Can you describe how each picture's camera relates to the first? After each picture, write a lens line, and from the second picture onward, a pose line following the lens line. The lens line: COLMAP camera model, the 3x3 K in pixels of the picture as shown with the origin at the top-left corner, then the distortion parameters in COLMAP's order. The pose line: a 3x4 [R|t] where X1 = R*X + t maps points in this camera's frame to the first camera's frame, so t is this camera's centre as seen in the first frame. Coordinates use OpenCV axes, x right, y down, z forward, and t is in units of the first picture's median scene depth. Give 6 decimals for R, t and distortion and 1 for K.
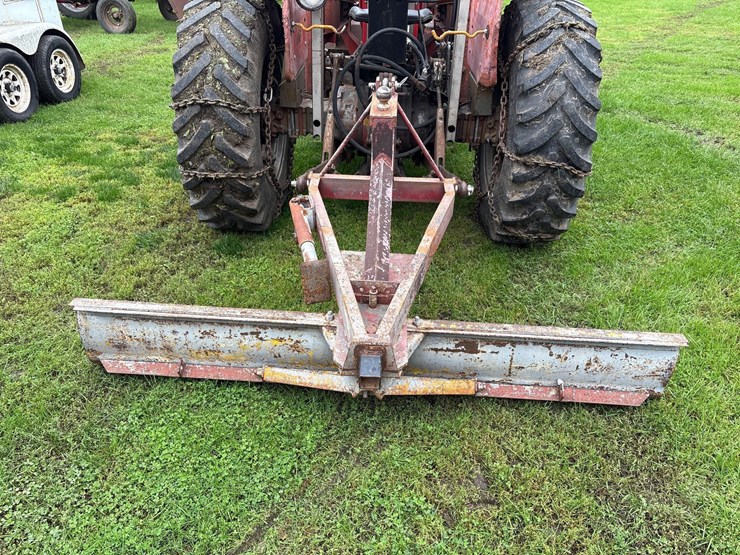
lens RADIAL K [[572.5, 0, 370.0], [0, 572.5, 277.5], [0, 0, 1]] dist [0.037515, -0.050722]
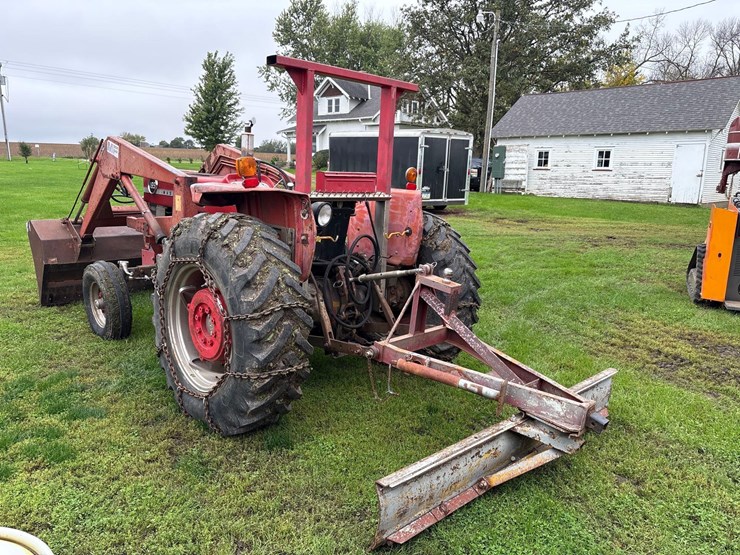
lens RADIAL K [[583.9, 0, 370.0], [0, 583.9, 277.5], [0, 0, 1]] dist [-0.003188, 0.003242]
pose [[0.666967, -0.136998, 0.732385, -1.014937], [0.357512, 0.921249, -0.153252, -0.122642], [-0.653713, 0.364050, 0.663420, 0.109401]]
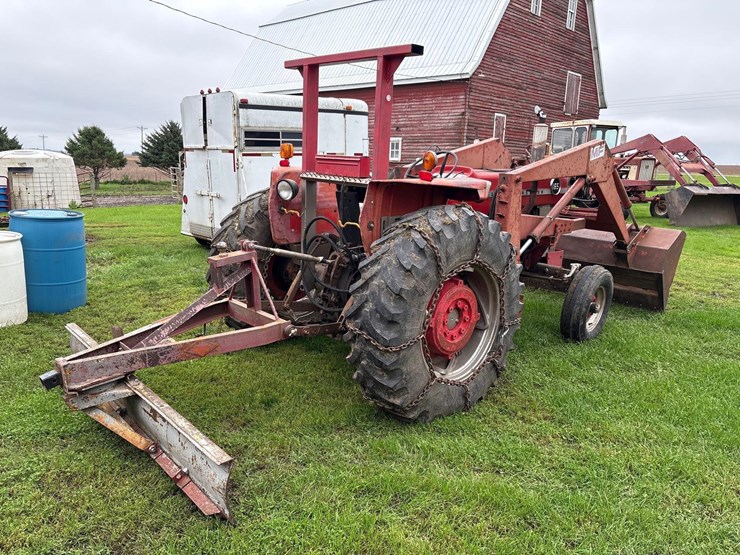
lens RADIAL K [[572.5, 0, 370.0], [0, 572.5, 277.5], [0, 0, 1]] dist [0.037515, -0.050722]
pose [[0.705565, 0.156736, -0.691094, 1.132571], [-0.377793, 0.908282, -0.179710, -0.098996], [0.599542, 0.387888, 0.700066, 0.167664]]
